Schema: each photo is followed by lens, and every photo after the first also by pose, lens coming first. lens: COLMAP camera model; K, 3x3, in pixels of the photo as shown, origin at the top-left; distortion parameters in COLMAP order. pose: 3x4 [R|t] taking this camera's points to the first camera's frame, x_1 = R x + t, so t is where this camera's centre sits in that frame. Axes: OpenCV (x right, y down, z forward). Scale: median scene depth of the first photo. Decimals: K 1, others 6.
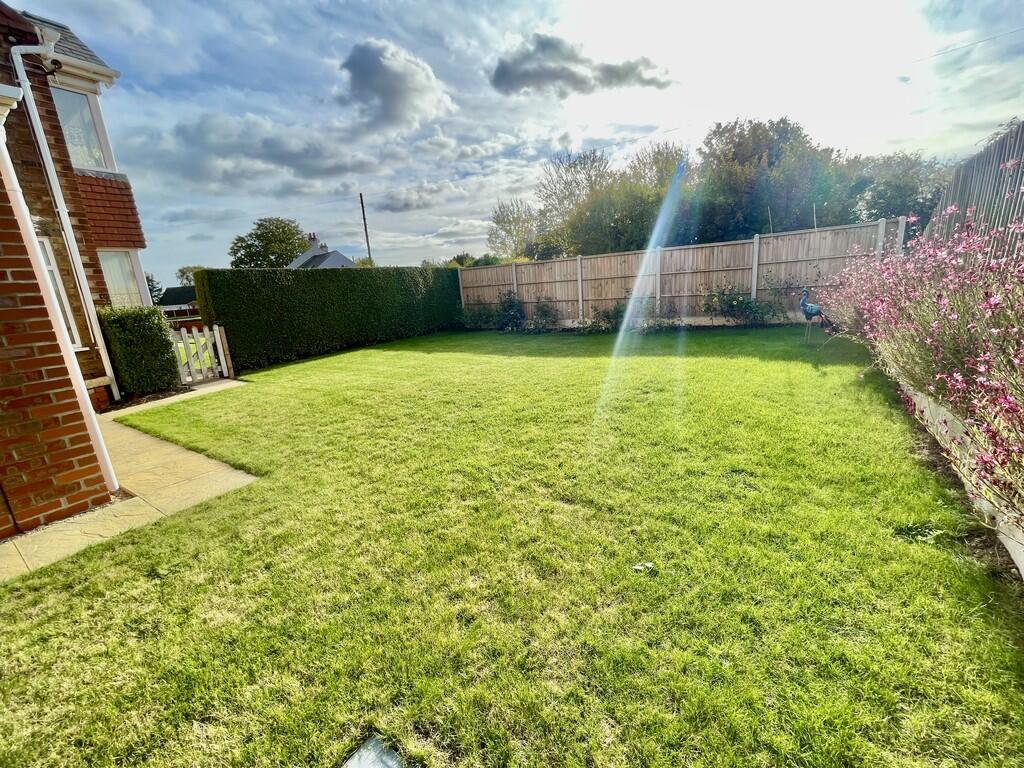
lens RADIAL K [[416.7, 0, 510.7], [0, 416.7, 386.0], [0, 0, 1]] dist [-0.000453, -0.000090]
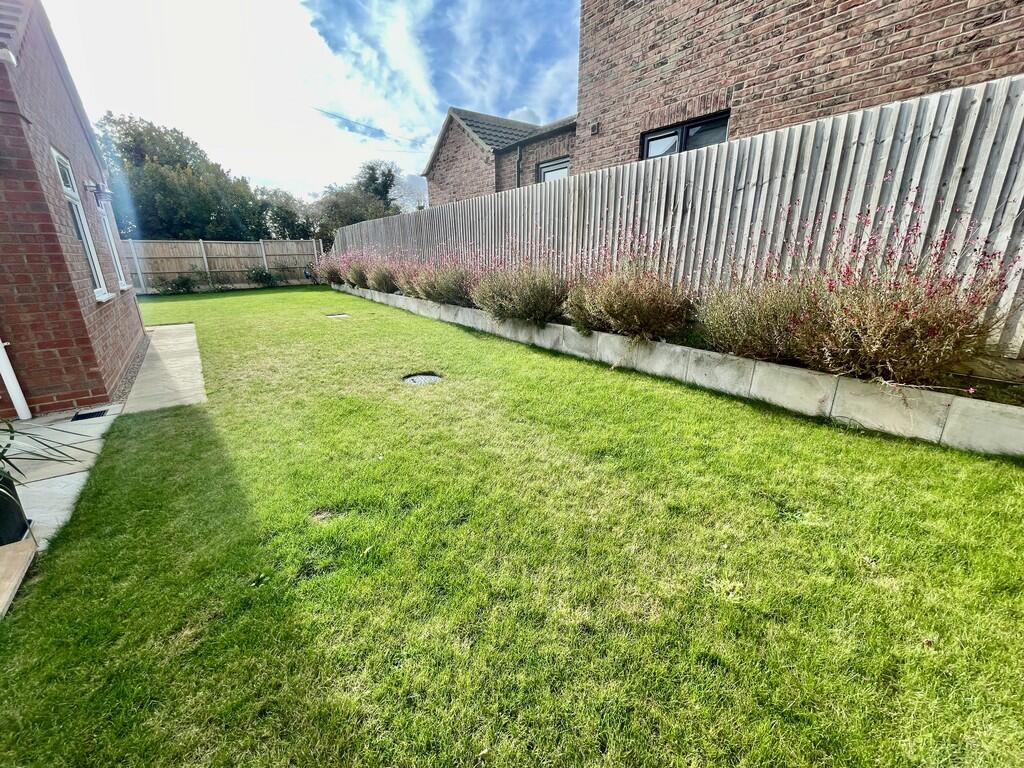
lens RADIAL K [[416.7, 0, 512.4], [0, 416.7, 384.4], [0, 0, 1]] dist [-0.000453, -0.000090]
pose [[0.337276, -0.218179, 0.915774, -0.423590], [0.208268, 0.965962, 0.153432, 0.110226], [-0.918079, 0.138978, 0.371236, -0.332259]]
